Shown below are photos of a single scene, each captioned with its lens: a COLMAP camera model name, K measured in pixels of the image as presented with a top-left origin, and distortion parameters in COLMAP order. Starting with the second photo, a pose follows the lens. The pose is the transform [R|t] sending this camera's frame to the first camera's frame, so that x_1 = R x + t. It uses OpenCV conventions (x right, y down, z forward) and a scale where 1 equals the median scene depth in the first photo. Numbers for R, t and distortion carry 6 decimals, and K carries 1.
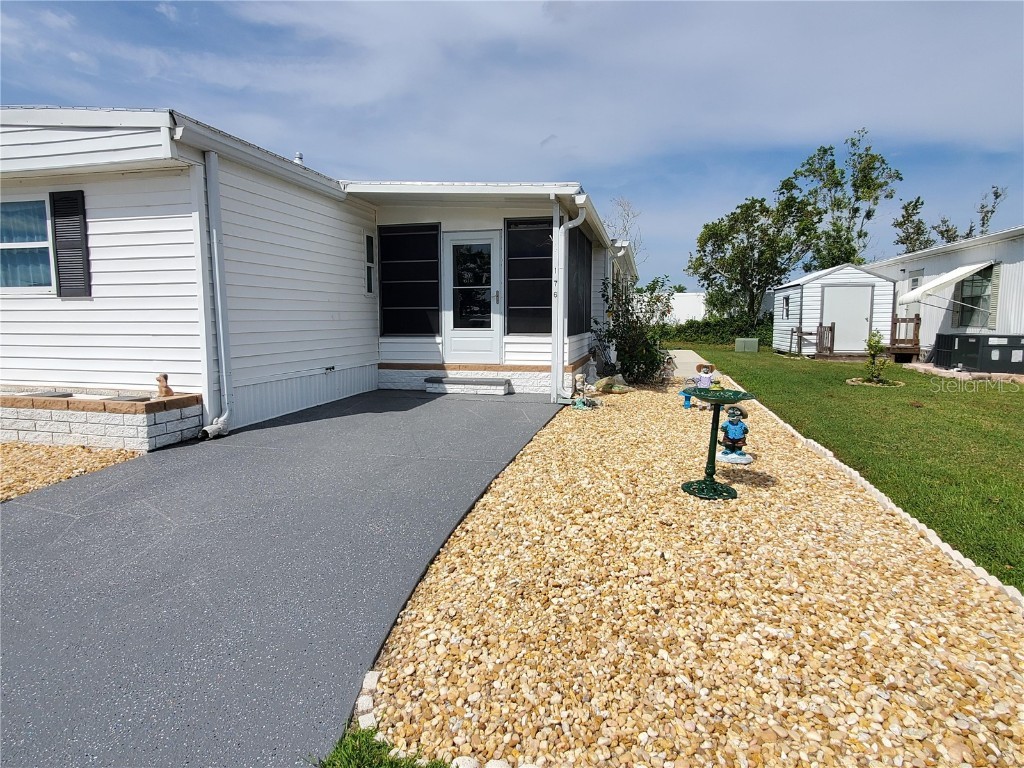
lens RADIAL K [[584.5, 0, 513.1], [0, 584.5, 384.1], [0, 0, 1]] dist [-0.005093, -0.000399]
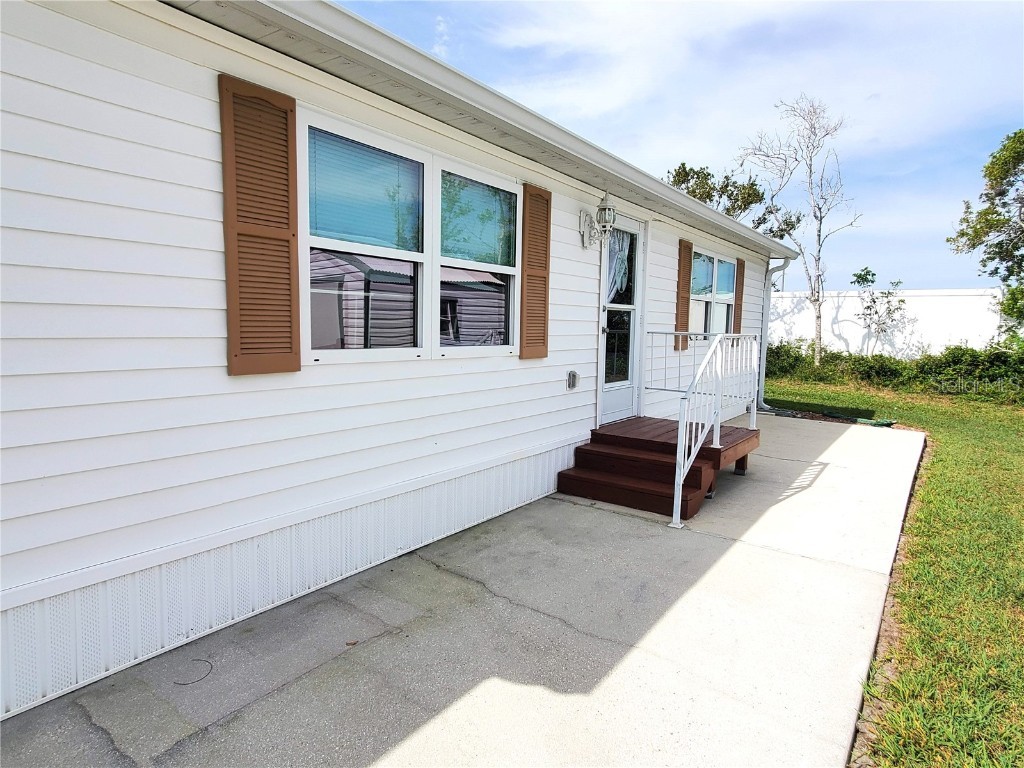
lens RADIAL K [[584.5, 0, 509.6], [0, 584.5, 380.2], [0, 0, 1]] dist [-0.005093, -0.000399]
pose [[0.919058, 0.056460, -0.390056, 0.159320], [-0.063321, 0.997982, -0.004742, -0.058562], [0.389001, 0.029057, 0.920779, 0.437493]]
